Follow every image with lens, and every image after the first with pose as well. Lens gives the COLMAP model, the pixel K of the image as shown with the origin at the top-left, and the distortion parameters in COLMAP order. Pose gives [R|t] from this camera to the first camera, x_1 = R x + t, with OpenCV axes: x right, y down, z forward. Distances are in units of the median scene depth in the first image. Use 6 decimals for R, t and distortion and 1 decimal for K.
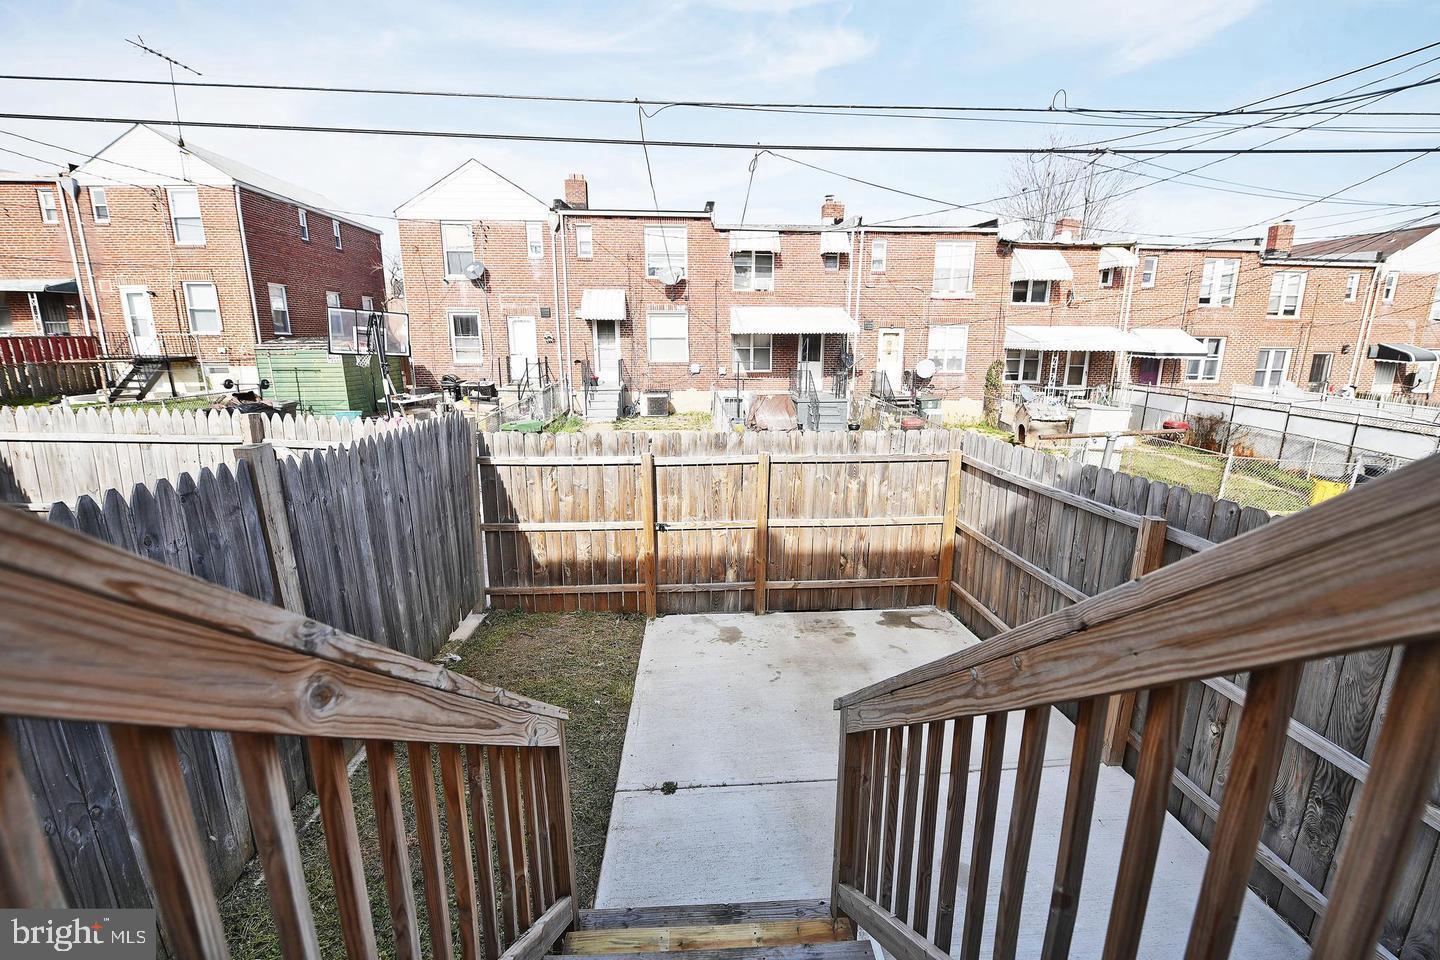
lens RADIAL K [[624.7, 0, 715.0], [0, 624.7, 490.6], [0, 0, 1]] dist [-0.001367, 0.000063]
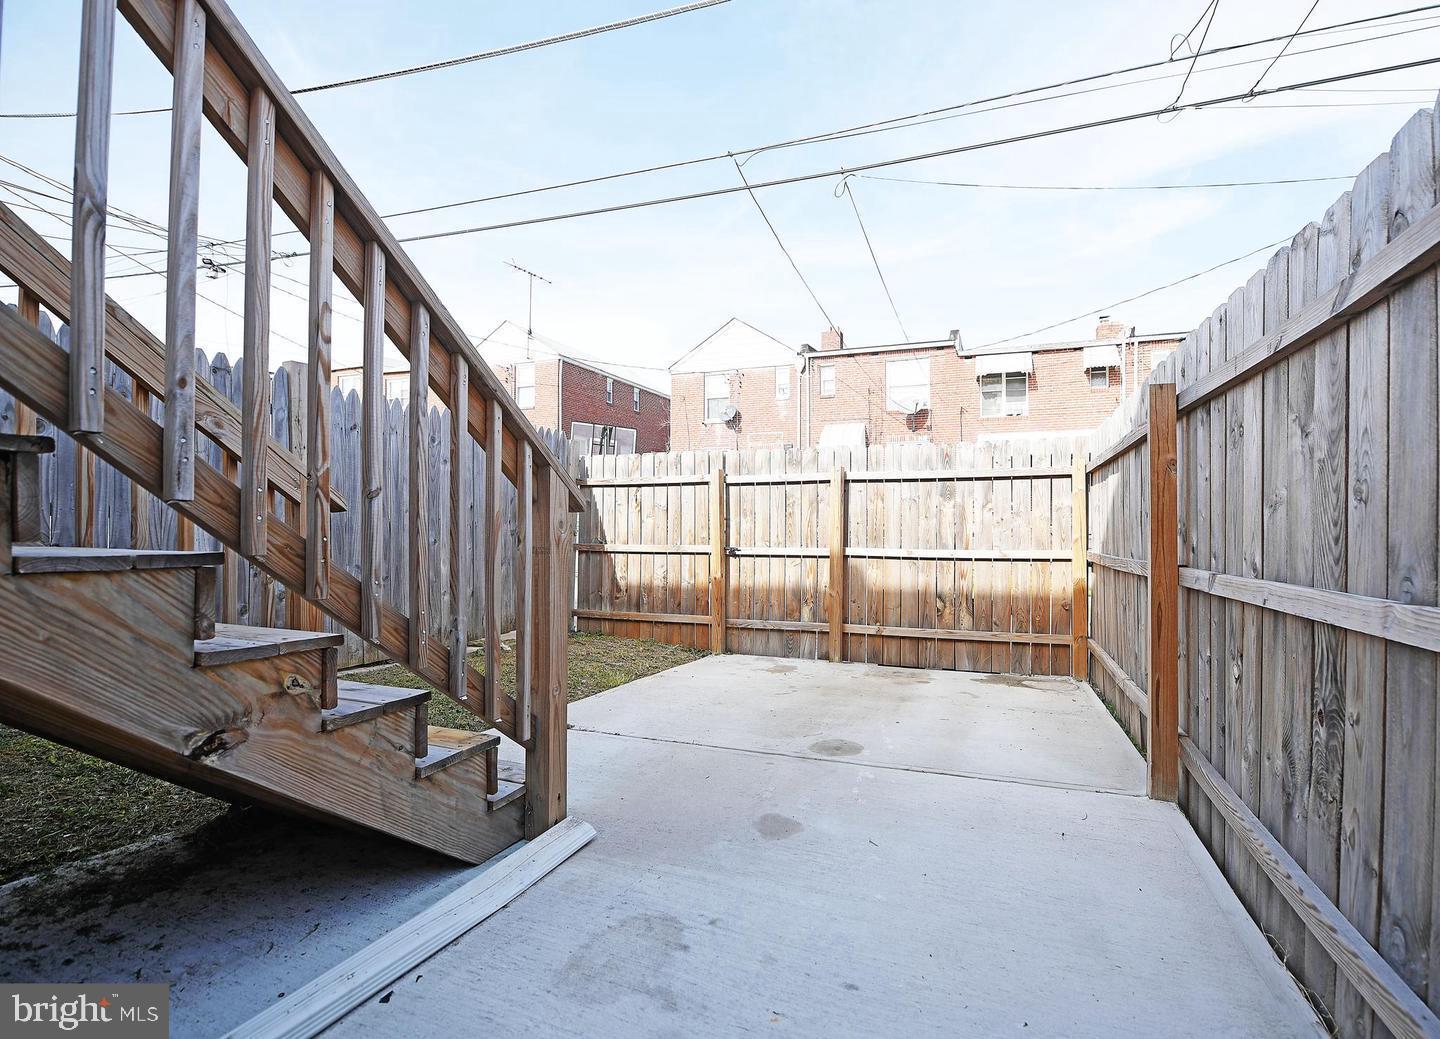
lens RADIAL K [[657.0, 0, 730.3], [0, 657.0, 507.7], [0, 0, 1]] dist [-0.009693, -0.000471]
pose [[0.915123, 0.004025, -0.403154, 0.297215], [-0.099607, 0.971210, -0.216401, 0.200684], [0.390676, 0.238190, 0.889178, 0.103974]]
